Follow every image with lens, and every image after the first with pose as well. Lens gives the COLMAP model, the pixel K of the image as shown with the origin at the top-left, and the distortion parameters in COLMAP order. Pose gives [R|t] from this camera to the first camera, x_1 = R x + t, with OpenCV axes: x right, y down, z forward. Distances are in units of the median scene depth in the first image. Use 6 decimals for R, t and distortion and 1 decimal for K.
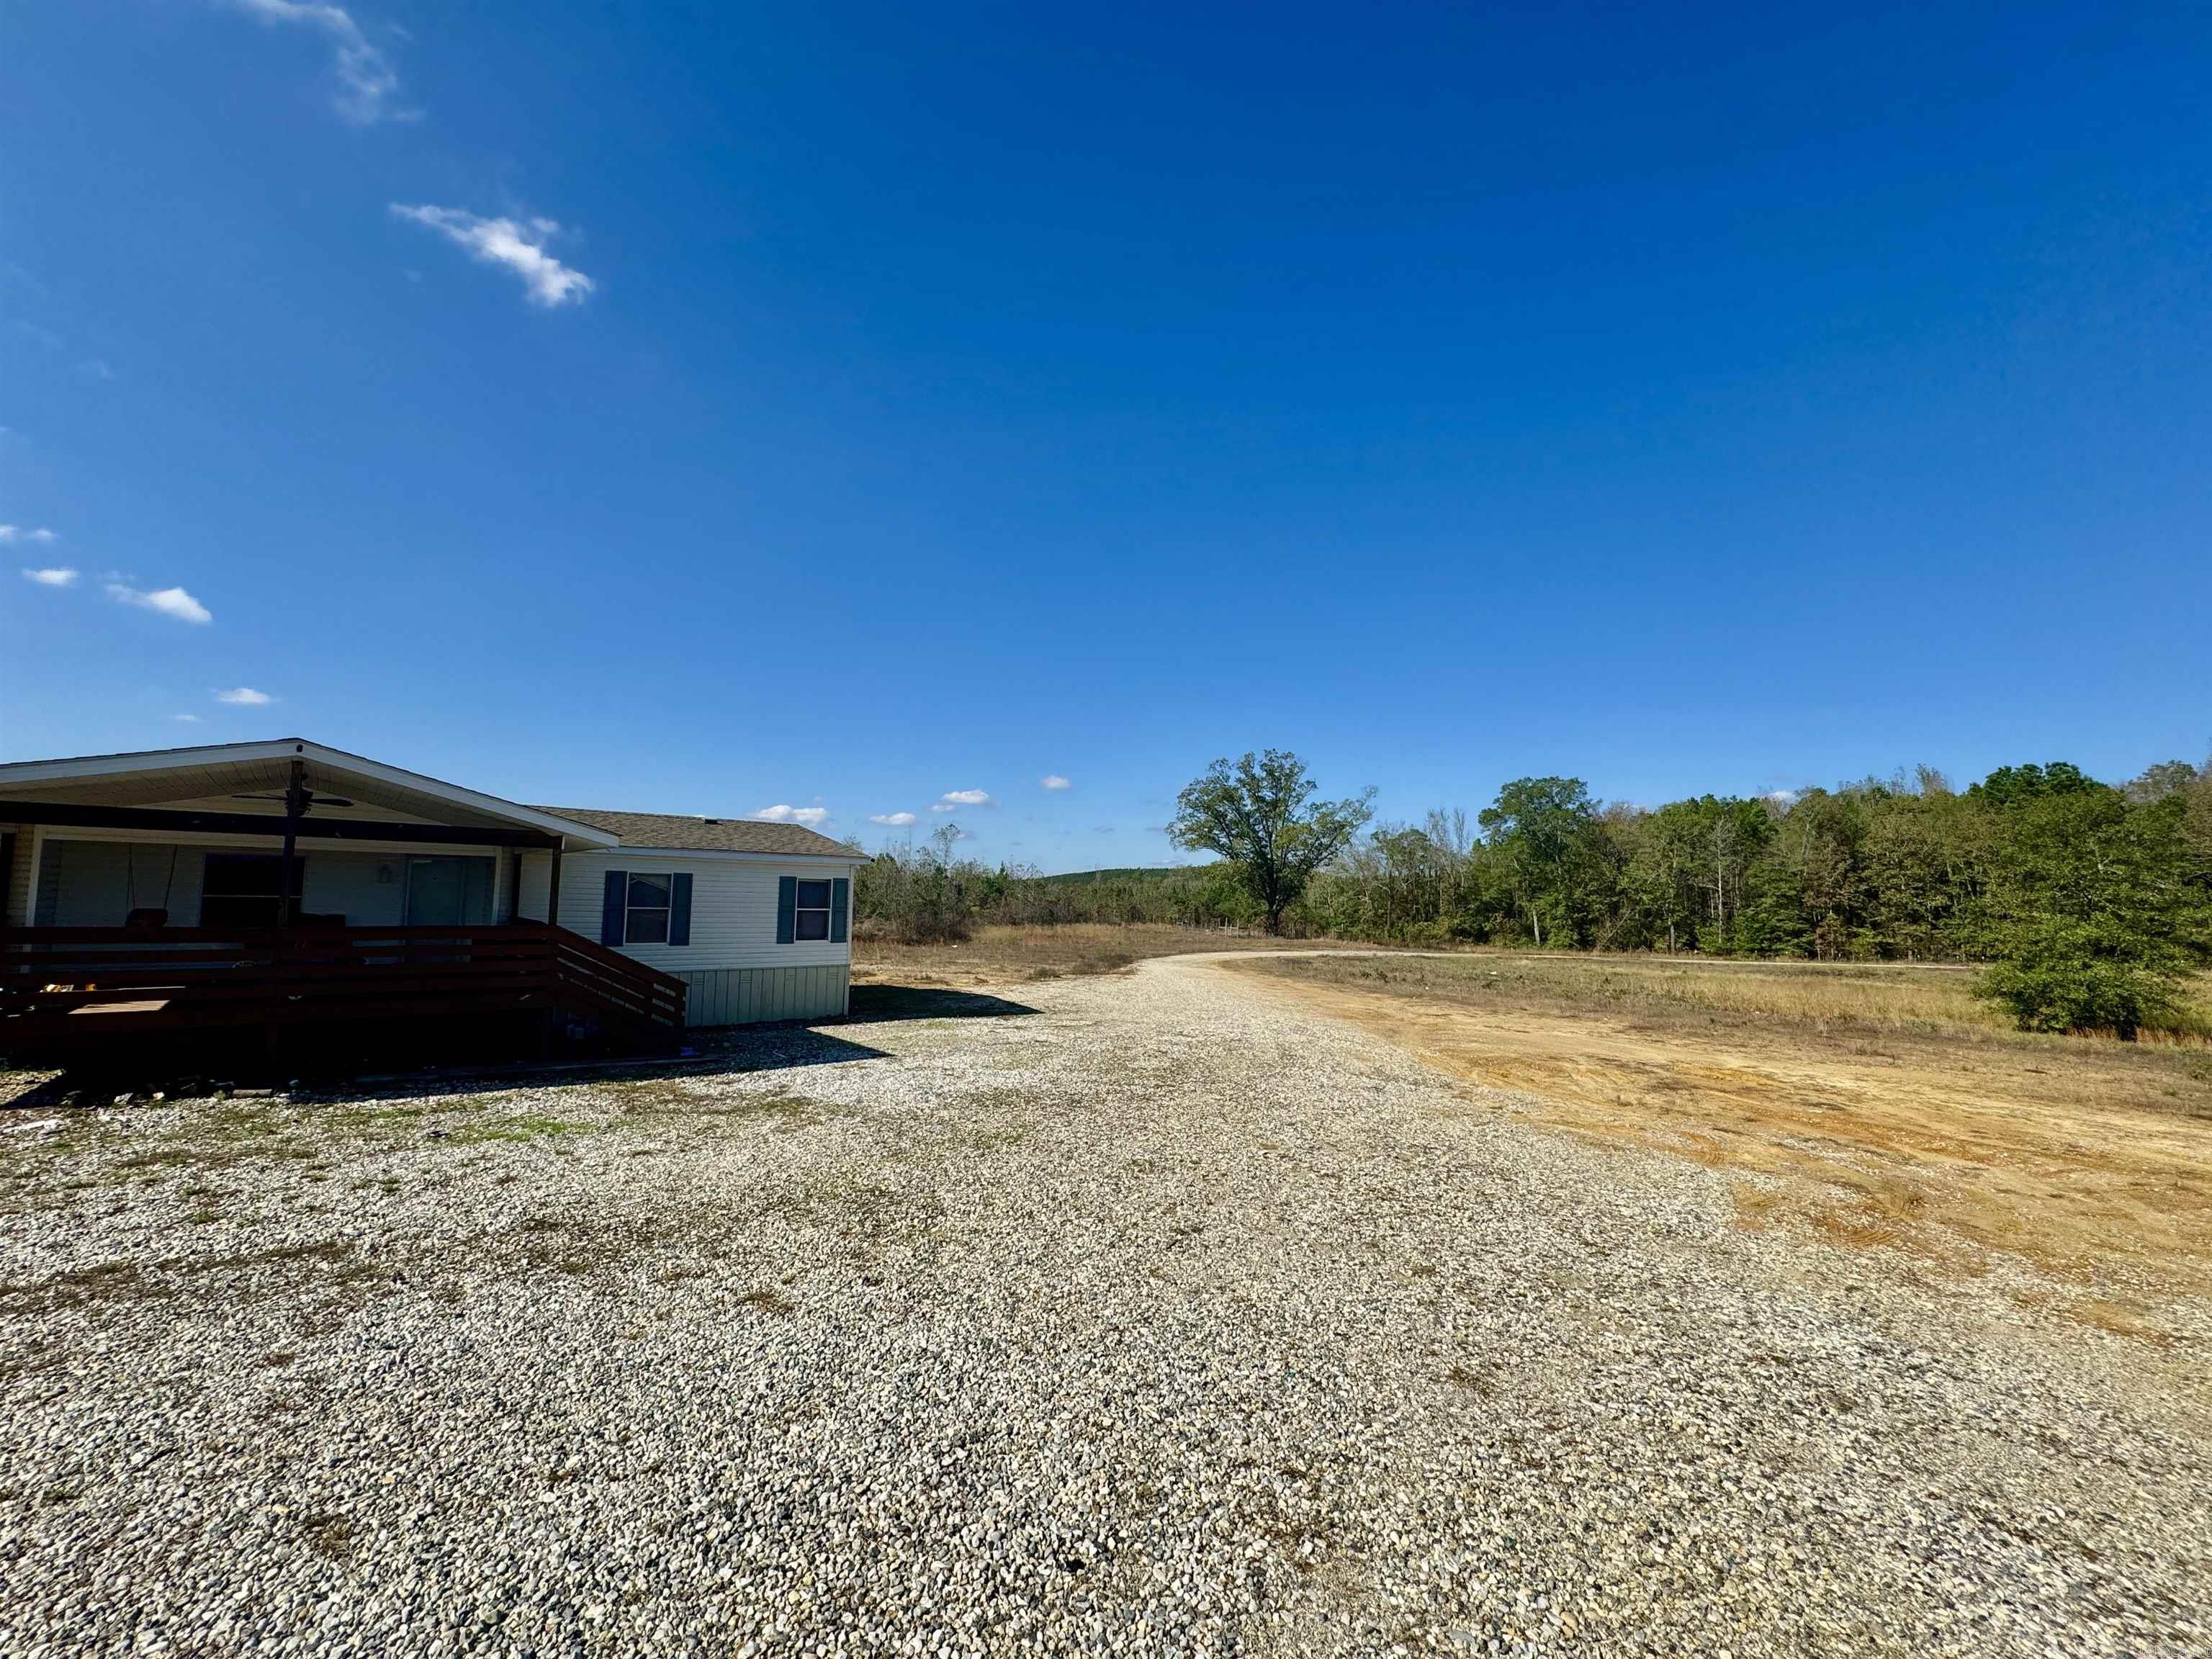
lens RADIAL K [[887.5, 0, 1107.5], [0, 887.5, 831.1], [0, 0, 1]] dist [-0.001167, -0.000055]
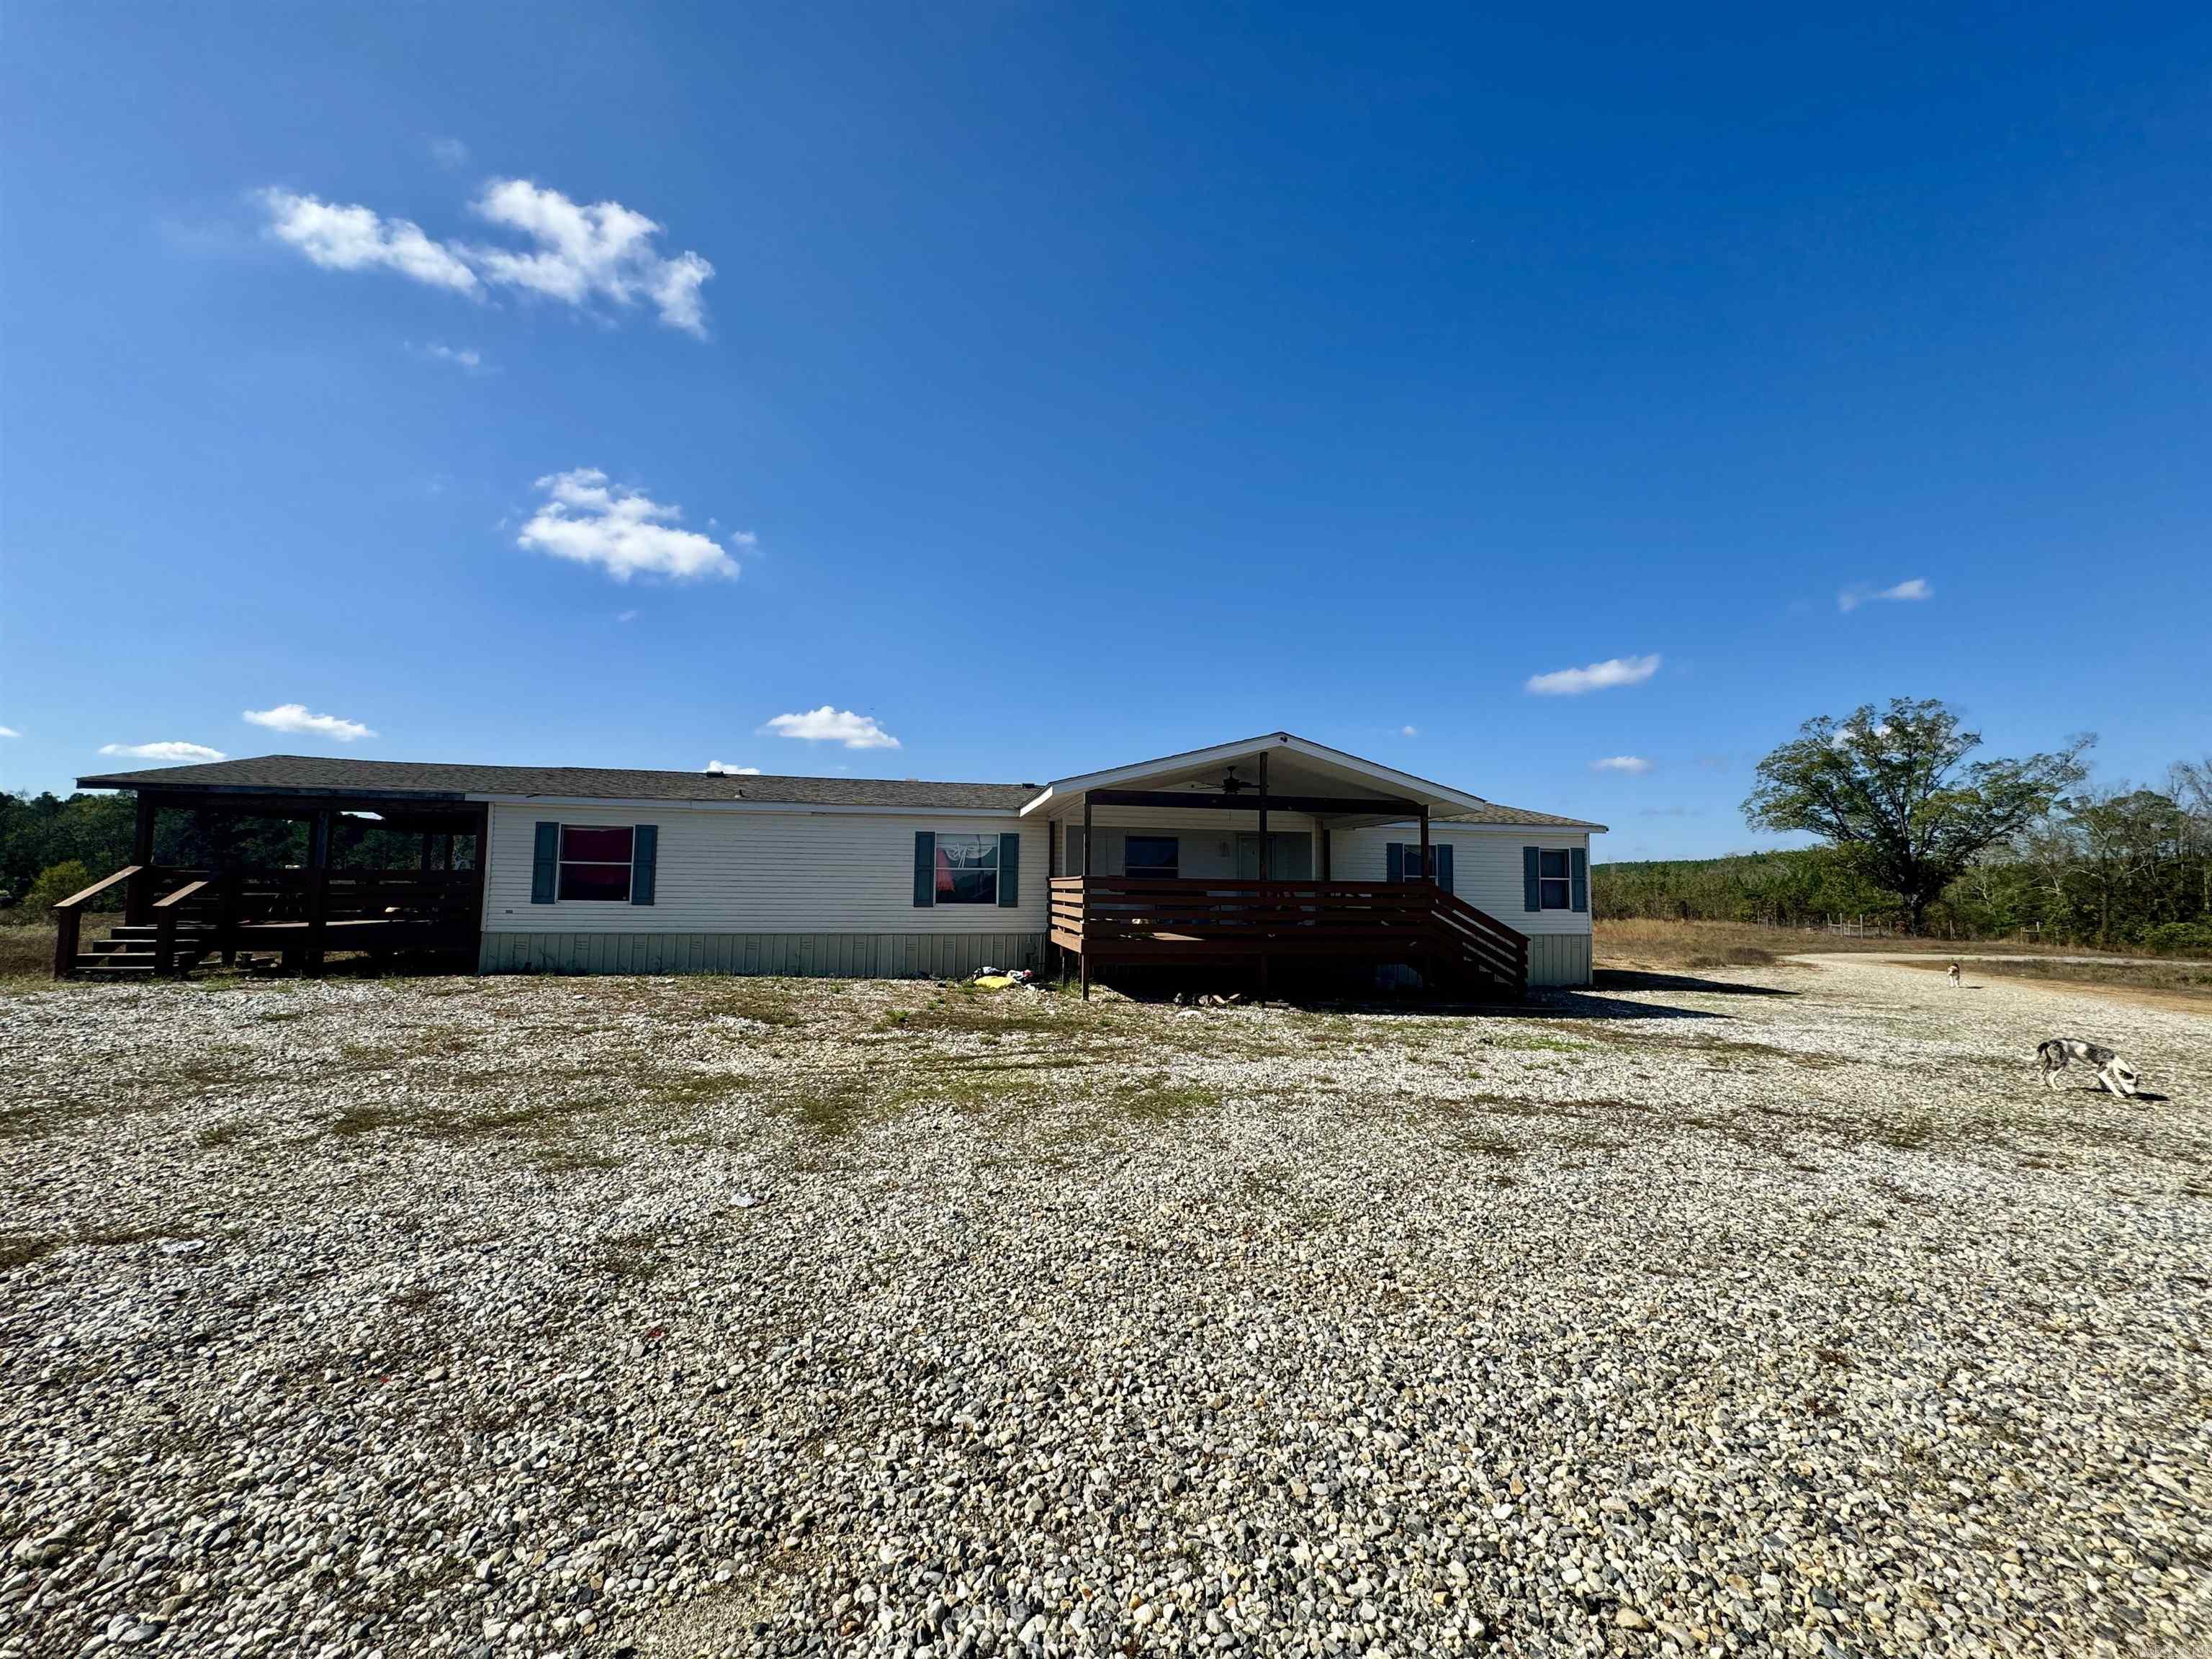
lens RADIAL K [[901.0, 0, 1112.4], [0, 901.0, 829.6], [0, 0, 1]] dist [0.001037, -0.000046]
pose [[0.879556, -0.037489, -0.474315, -0.054041], [0.038011, 0.999241, -0.008493, 0.004001], [0.474274, -0.010559, 0.880314, -0.028380]]
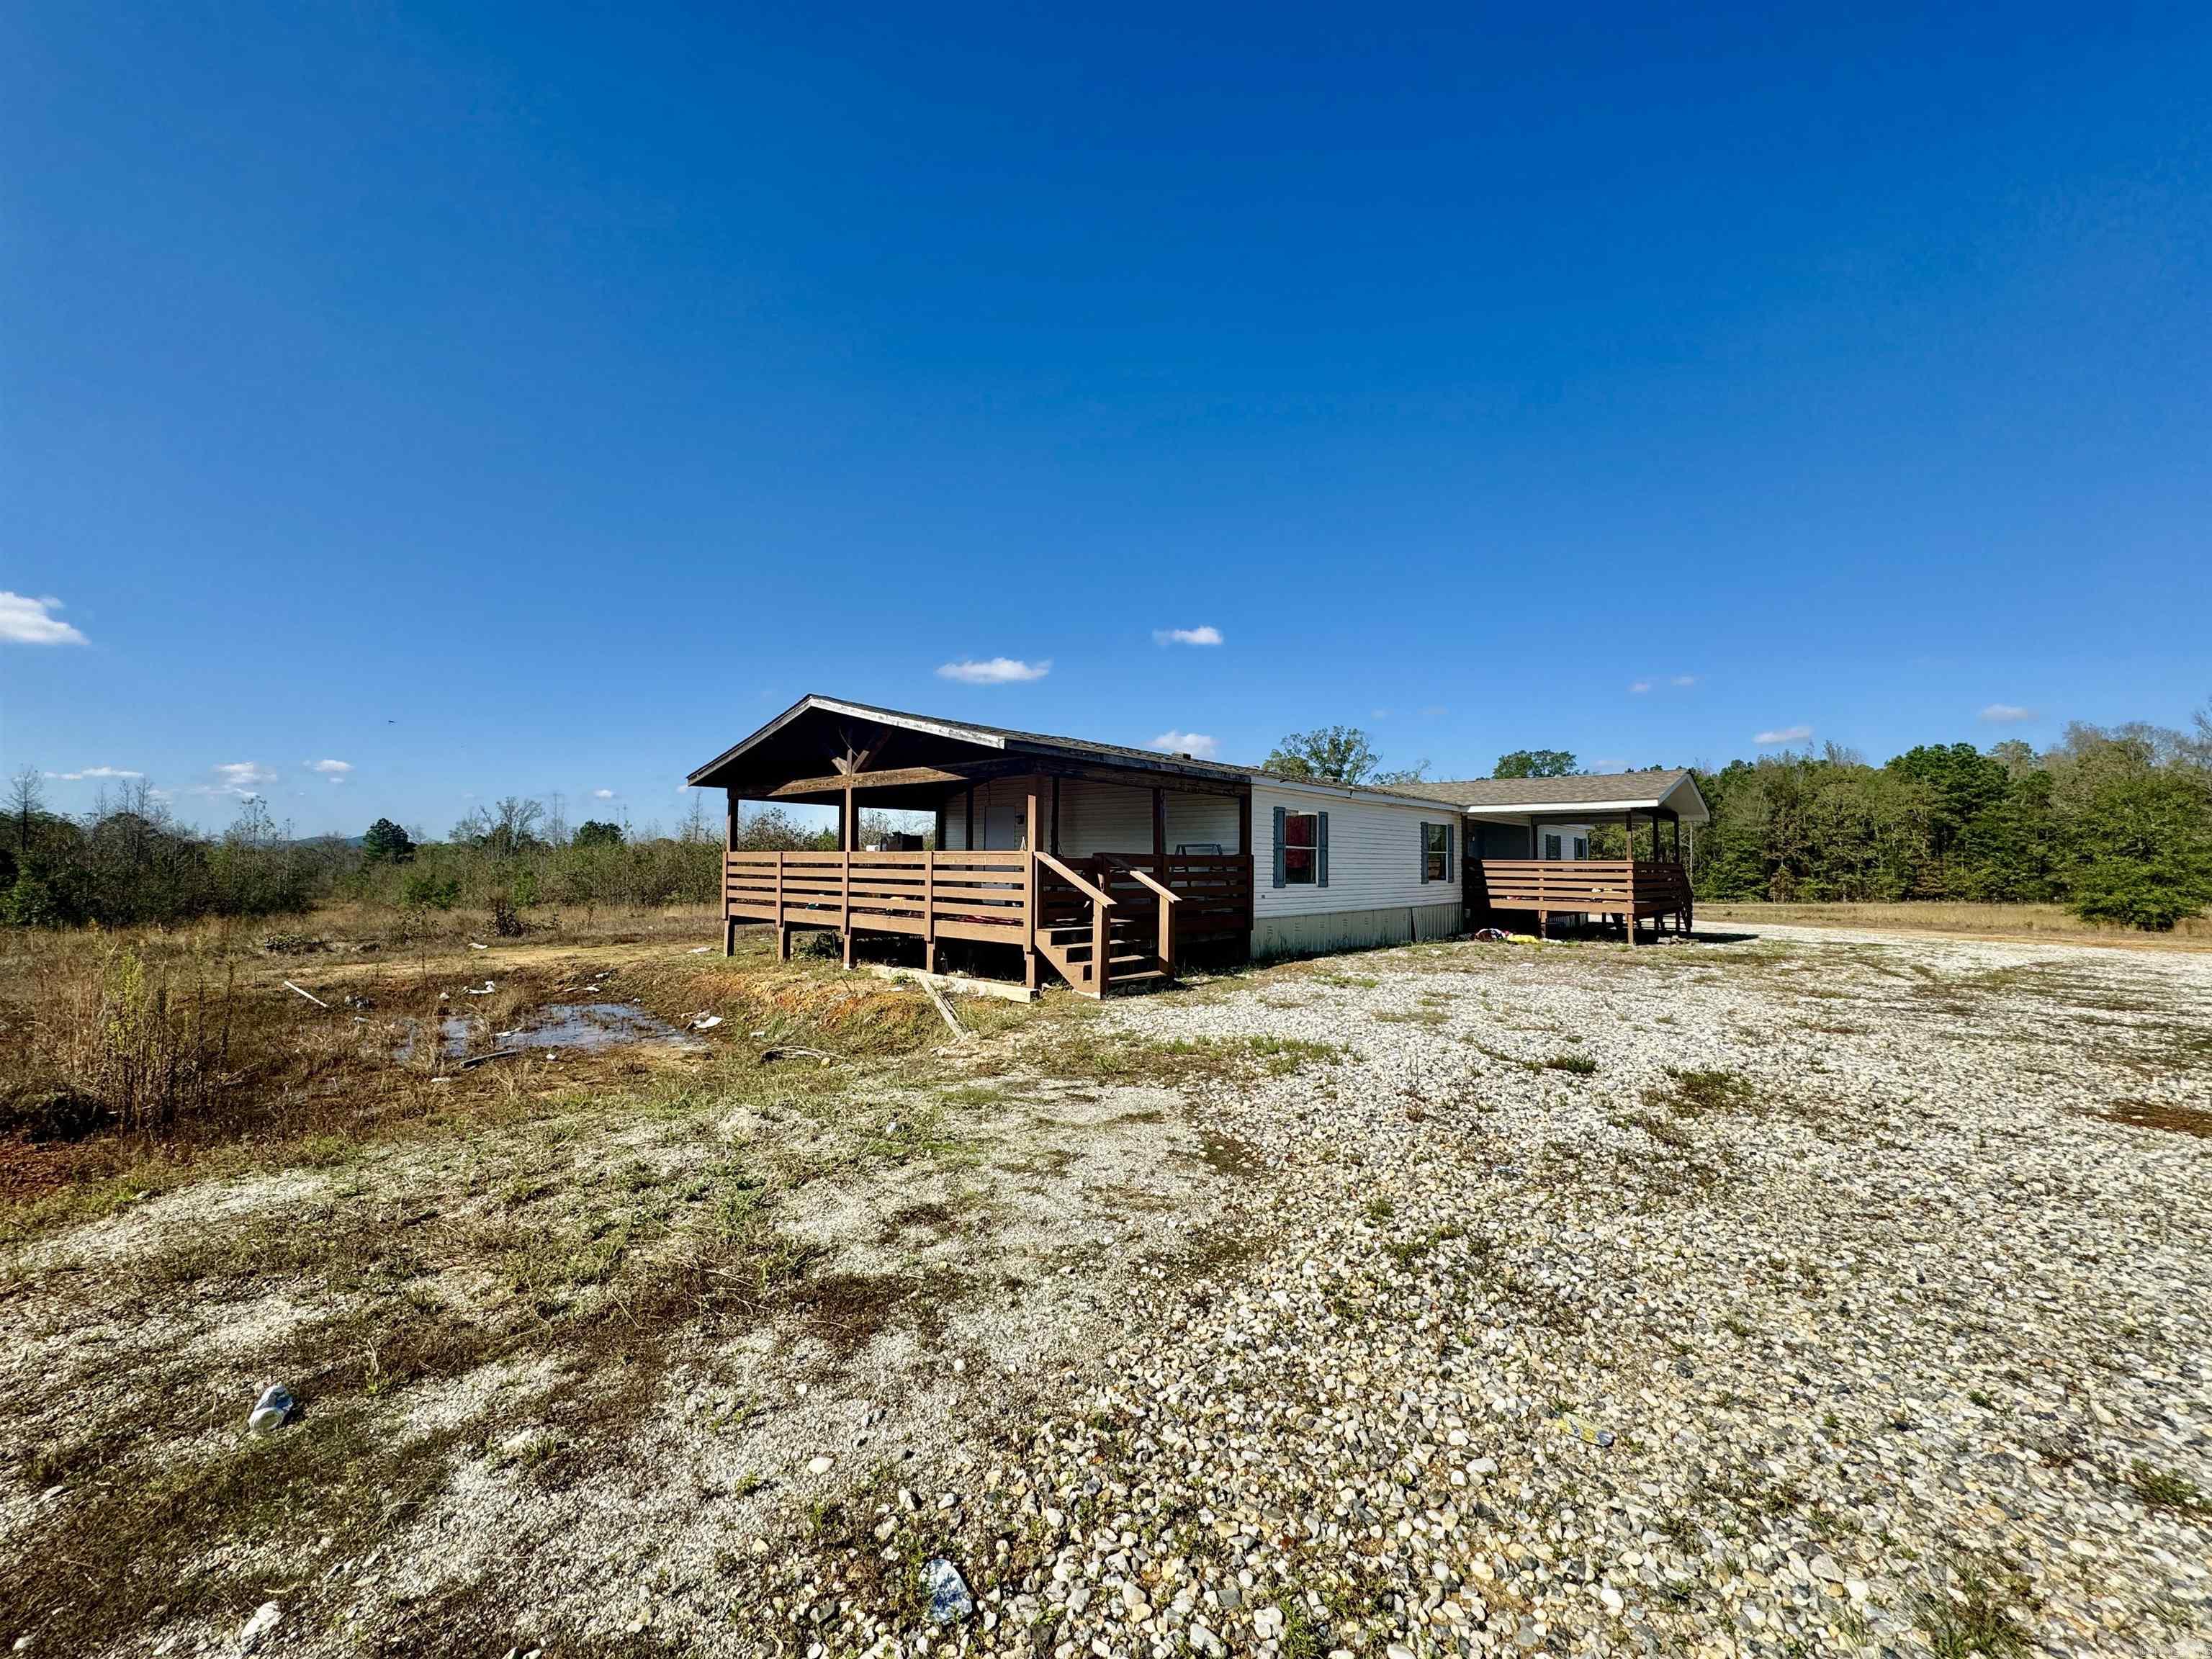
lens RADIAL K [[887.5, 0, 1095.6], [0, 887.5, 825.2], [0, 0, 1]] dist [-0.001167, -0.000055]
pose [[0.991922, -0.006672, 0.126672, -0.269512], [0.002534, 0.999459, 0.032803, -0.004511], [-0.126823, -0.032217, 0.991402, -0.085084]]
